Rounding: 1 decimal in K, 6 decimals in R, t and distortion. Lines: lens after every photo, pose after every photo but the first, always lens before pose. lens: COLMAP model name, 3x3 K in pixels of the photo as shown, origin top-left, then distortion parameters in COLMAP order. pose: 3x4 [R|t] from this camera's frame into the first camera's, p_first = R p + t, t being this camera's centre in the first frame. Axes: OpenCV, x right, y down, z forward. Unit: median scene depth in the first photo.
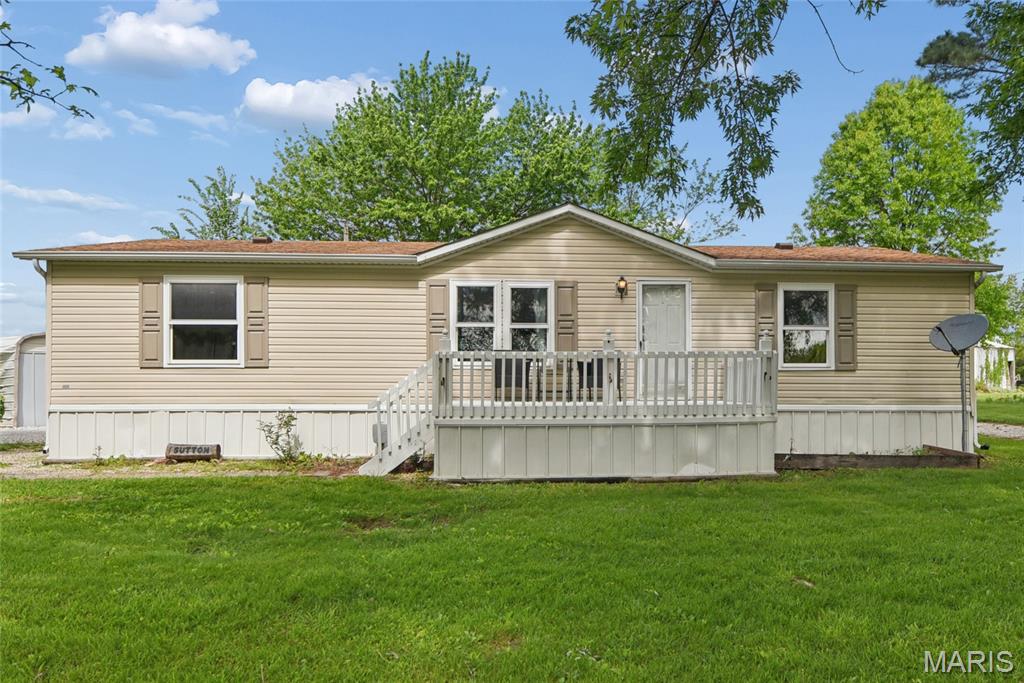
lens RADIAL K [[413.4, 0, 512.3], [0, 413.4, 340.2], [0, 0, 1]] dist [-0.016028, -0.000384]
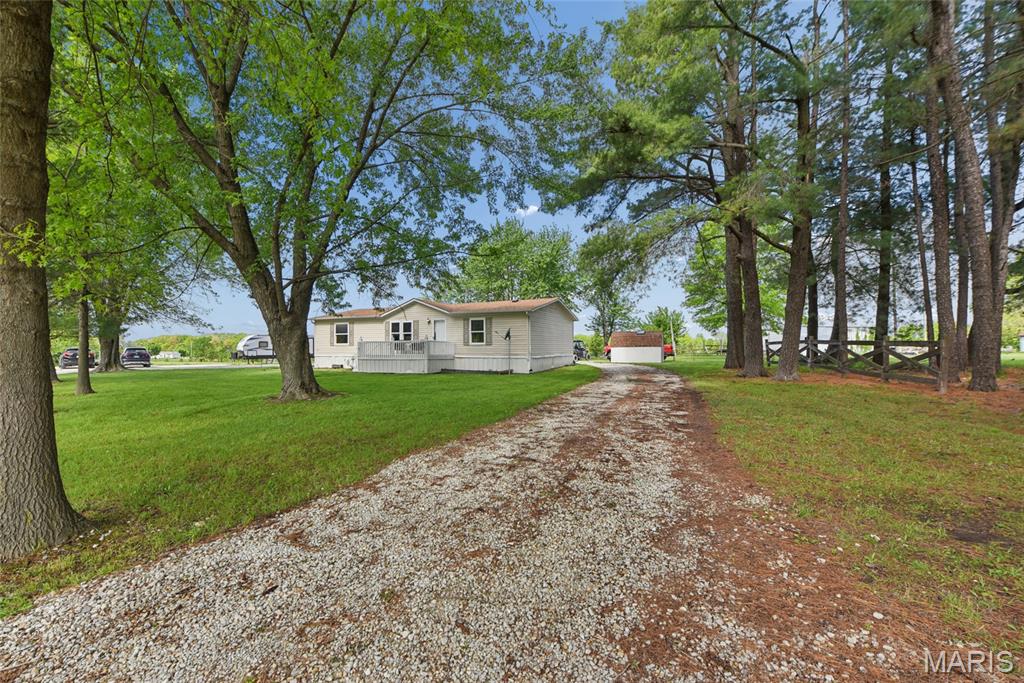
lens RADIAL K [[413.4, 0, 512.0], [0, 413.4, 345.2], [0, 0, 1]] dist [-0.016028, -0.000384]
pose [[0.890906, -0.009837, -0.454082, 2.477334], [0.007310, 0.999946, -0.007321, 0.102511], [0.454130, 0.003203, 0.890930, -1.781883]]
